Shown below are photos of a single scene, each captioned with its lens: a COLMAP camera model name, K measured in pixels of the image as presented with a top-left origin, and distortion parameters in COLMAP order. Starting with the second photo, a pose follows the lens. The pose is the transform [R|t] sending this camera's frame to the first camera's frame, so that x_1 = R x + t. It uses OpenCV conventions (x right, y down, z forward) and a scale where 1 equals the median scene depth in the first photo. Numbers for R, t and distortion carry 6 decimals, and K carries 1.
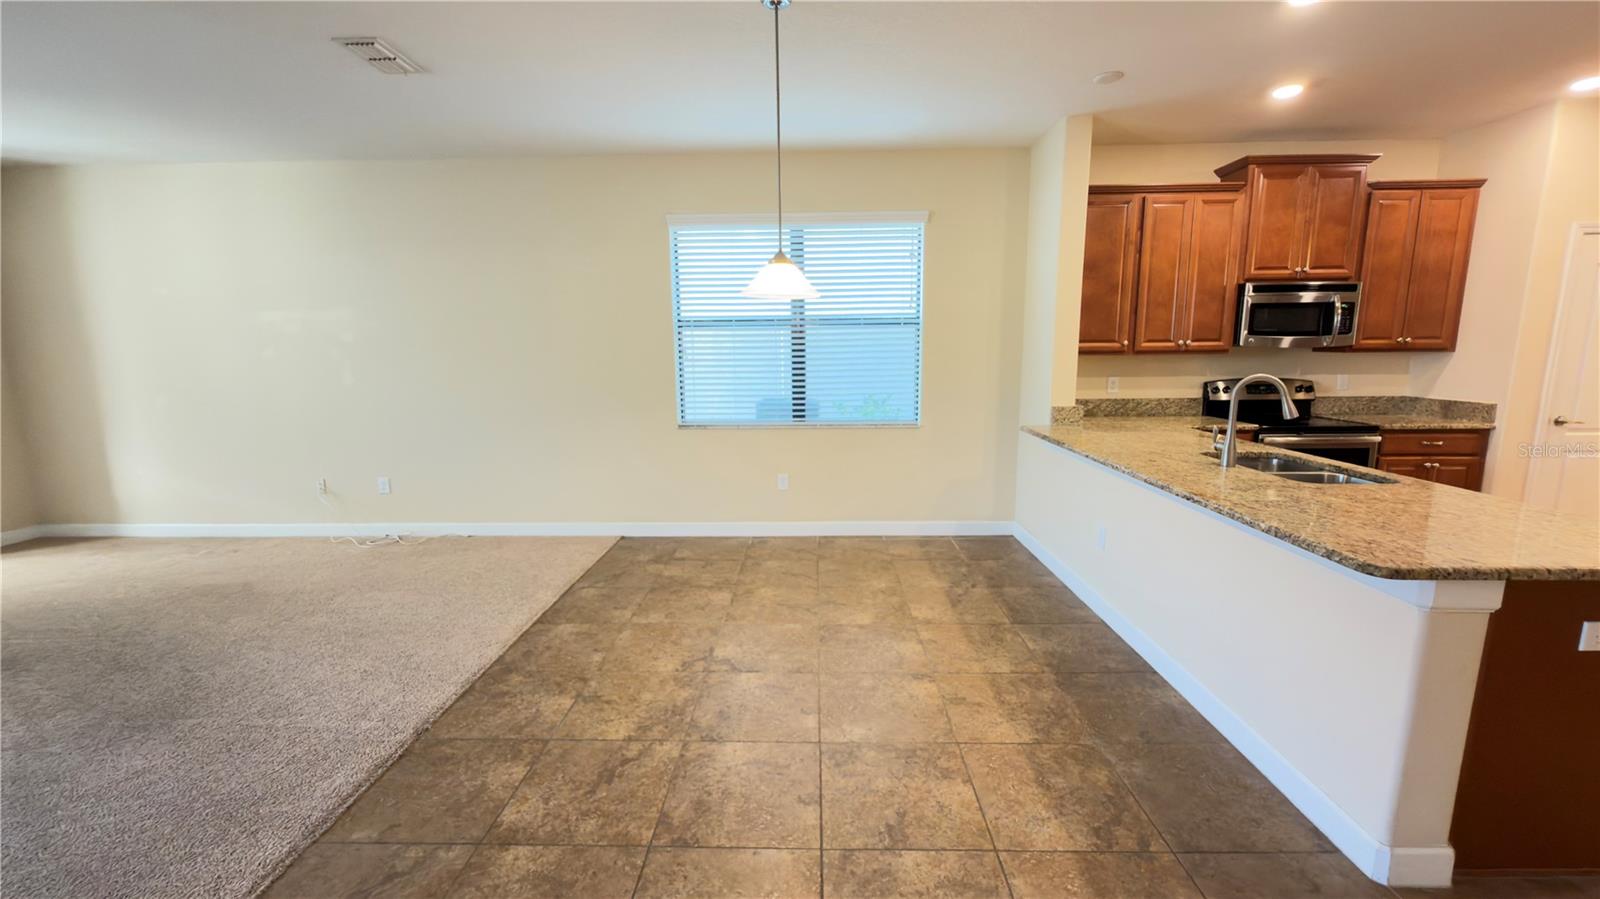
lens RADIAL K [[638.0, 0, 800.0], [0, 638.0, 449.5], [0, 0, 1]] dist [0.000953, -0.000482]
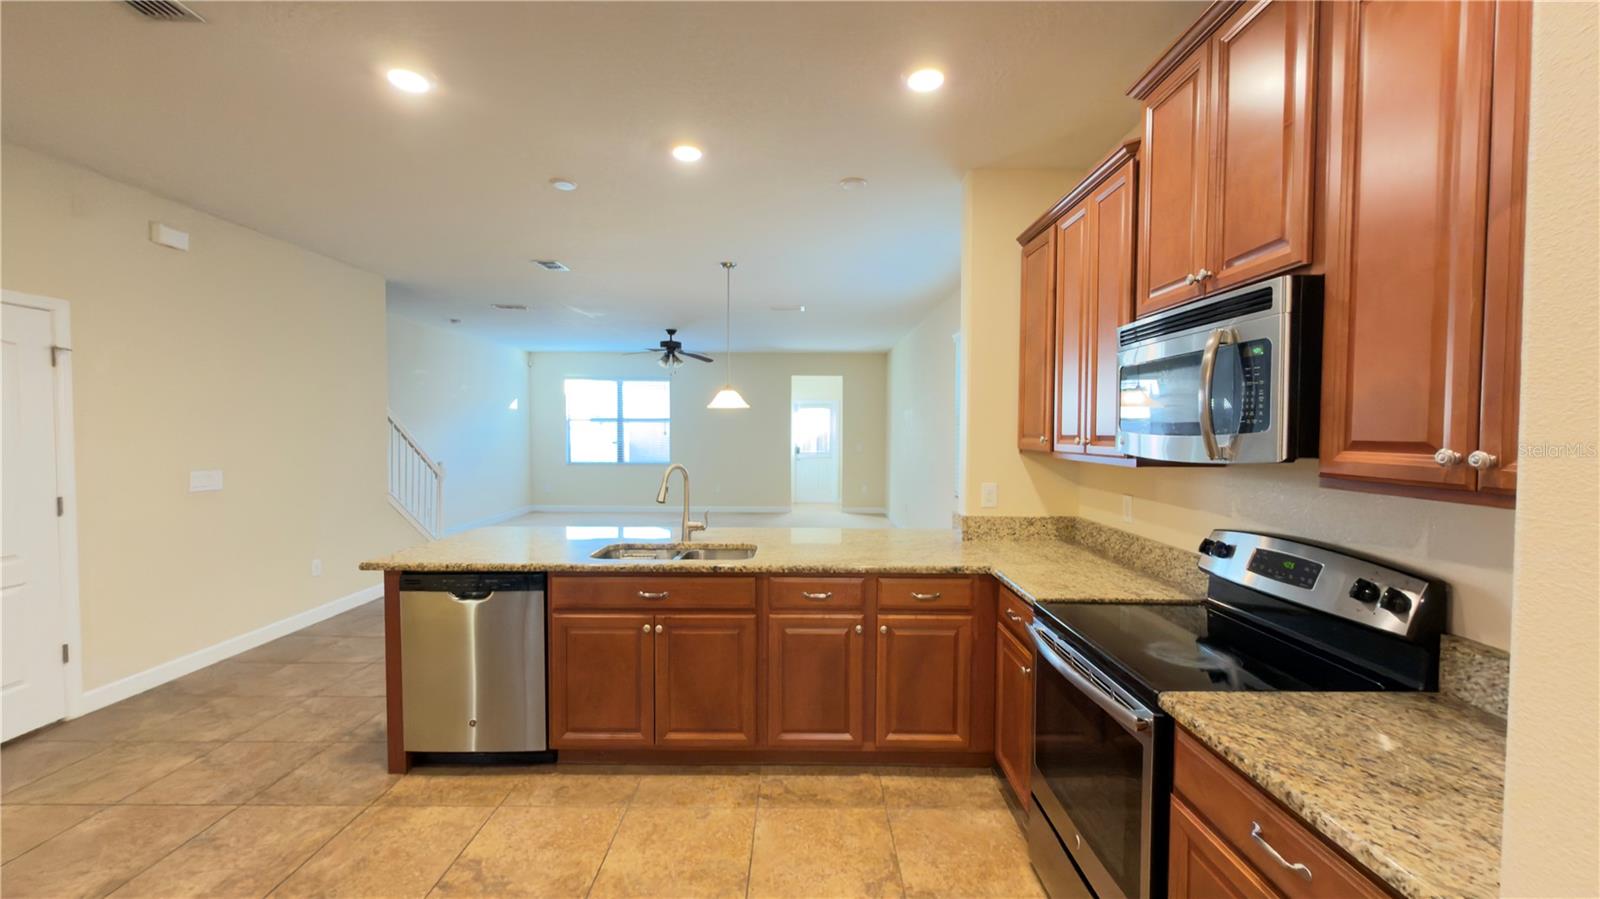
lens RADIAL K [[638.0, 0, 800.0], [0, 638.0, 449.5], [0, 0, 1]] dist [0.000953, -0.000482]
pose [[0.021391, 0.042608, -0.998863, 1.210429], [-0.164557, 0.985615, 0.038519, -0.144647], [0.986136, 0.163546, 0.028094, 0.754475]]
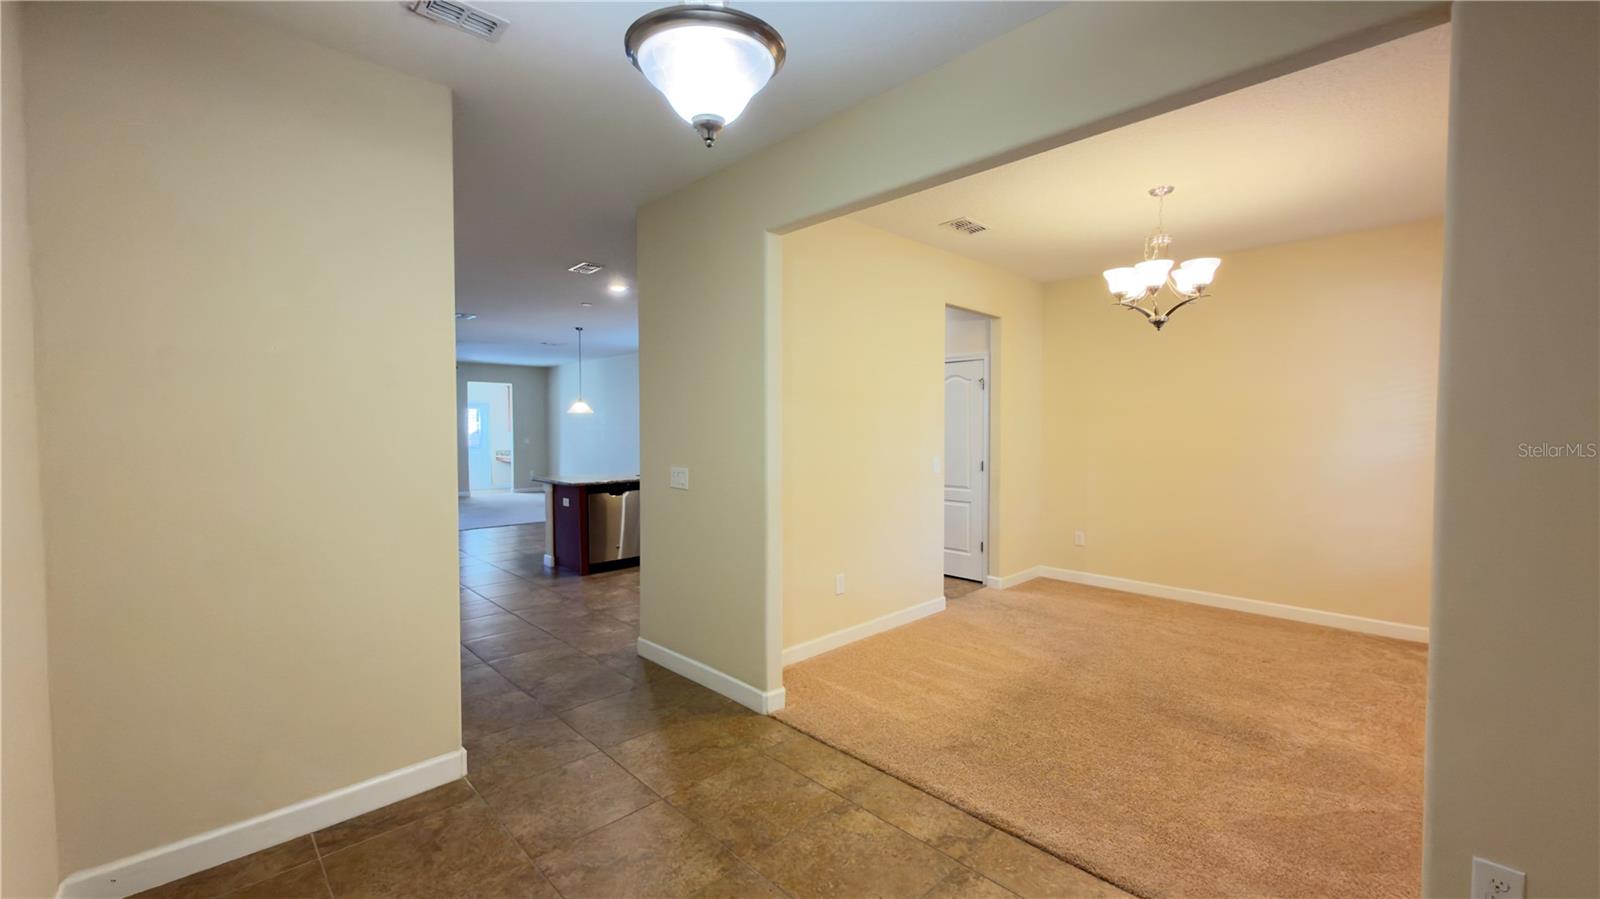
lens RADIAL K [[638.0, 0, 800.0], [0, 638.0, 449.5], [0, 0, 1]] dist [0.000953, -0.000482]
pose [[0.714459, 0.033880, -0.698857, 1.950753], [-0.117417, 0.990468, -0.072022, 0.032691], [0.689755, 0.133515, 0.711626, -0.330252]]
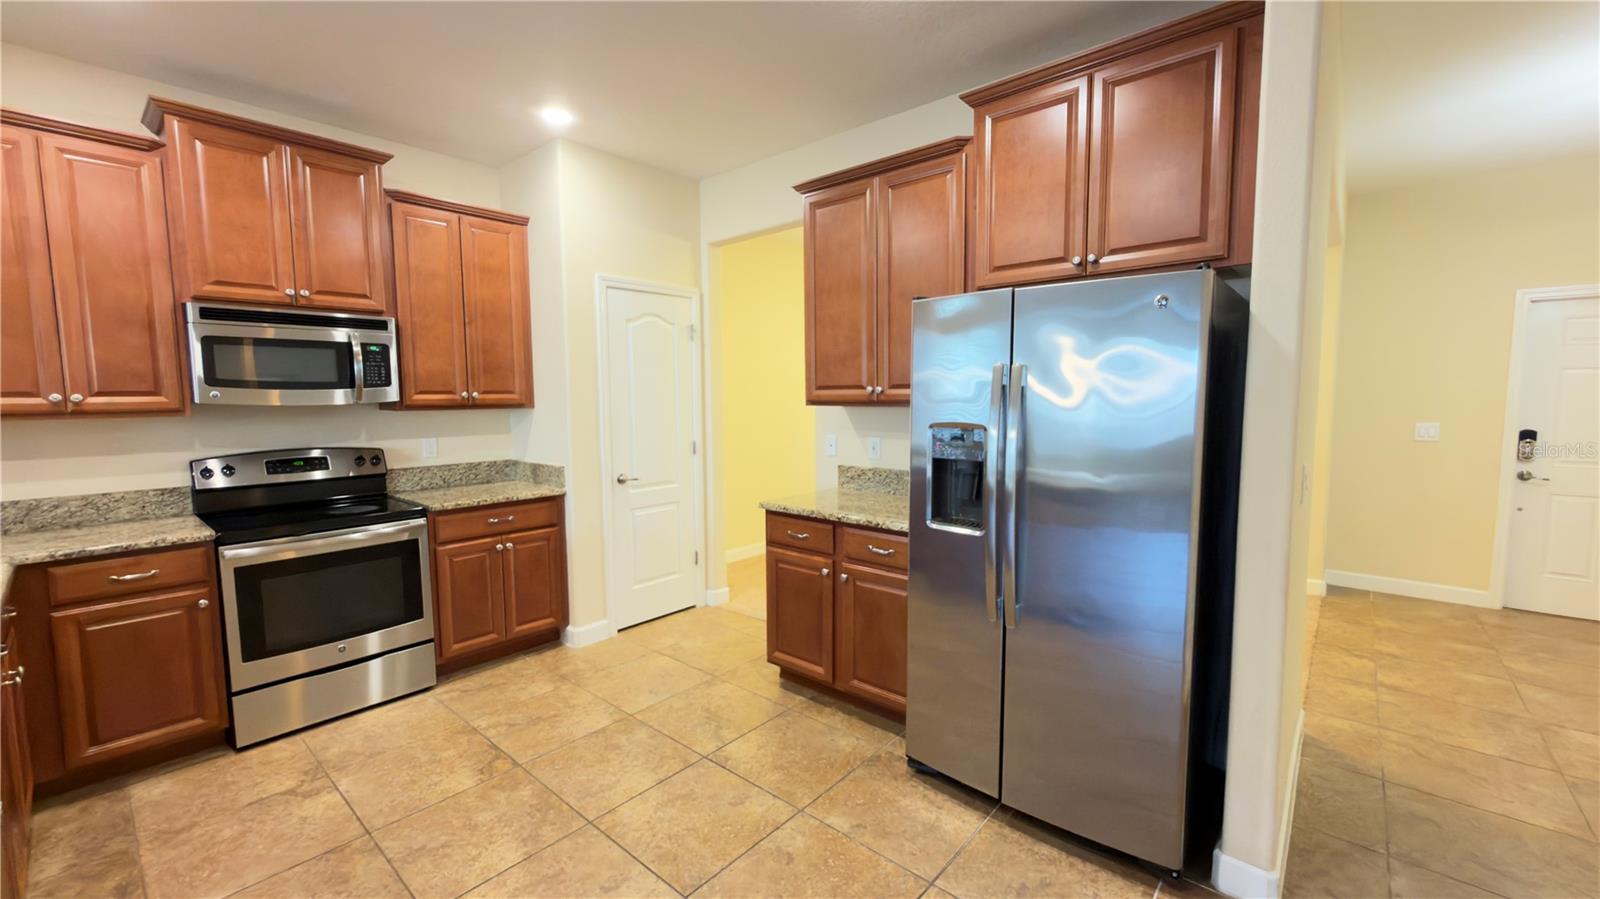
lens RADIAL K [[638.0, 0, 800.0], [0, 638.0, 449.5], [0, 0, 1]] dist [0.000953, -0.000482]
pose [[0.637317, -0.062149, 0.768092, 0.597544], [0.123412, 0.992109, -0.022125, -0.032925], [-0.760655, 0.108892, 0.639958, 0.169228]]
